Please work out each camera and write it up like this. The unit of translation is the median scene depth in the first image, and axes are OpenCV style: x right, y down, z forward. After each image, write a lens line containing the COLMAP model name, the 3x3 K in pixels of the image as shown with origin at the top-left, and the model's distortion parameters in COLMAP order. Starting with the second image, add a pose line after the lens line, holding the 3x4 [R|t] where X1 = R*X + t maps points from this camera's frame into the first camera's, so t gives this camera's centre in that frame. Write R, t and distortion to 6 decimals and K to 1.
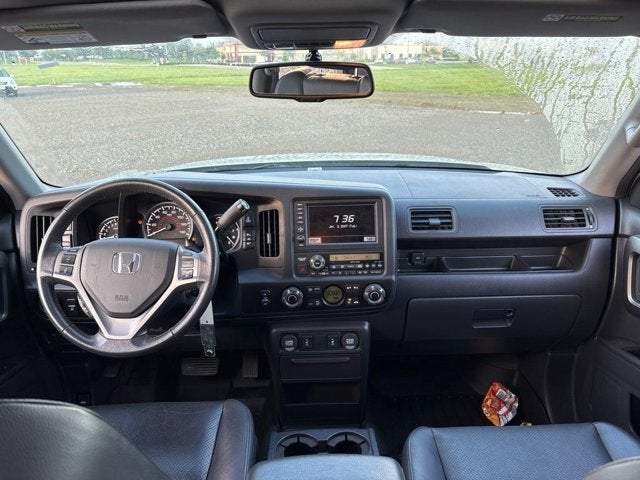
lens RADIAL K [[560.6, 0, 320.0], [0, 560.6, 240.0], [0, 0, 1]] dist [0.001540, 0.002901]
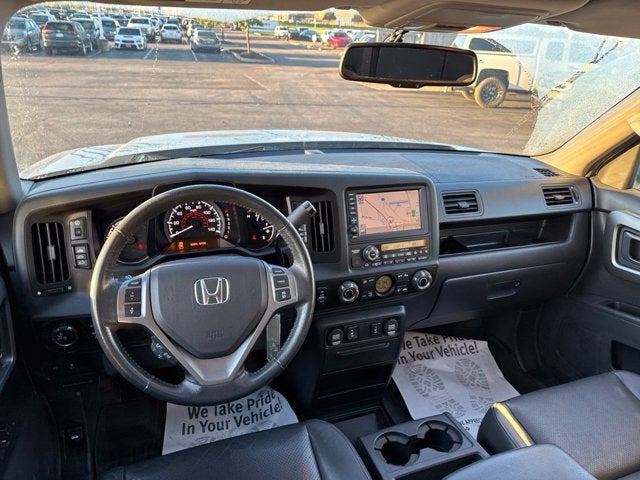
lens RADIAL K [[491.8, 0, 318.2], [0, 491.8, 236.2], [0, 0, 1]] dist [0.002953, -0.003505]
pose [[0.933395, -0.070428, 0.351872, -0.384205], [0.043081, 0.995452, 0.084961, -0.065640], [-0.356256, -0.064143, 0.932184, 0.239114]]
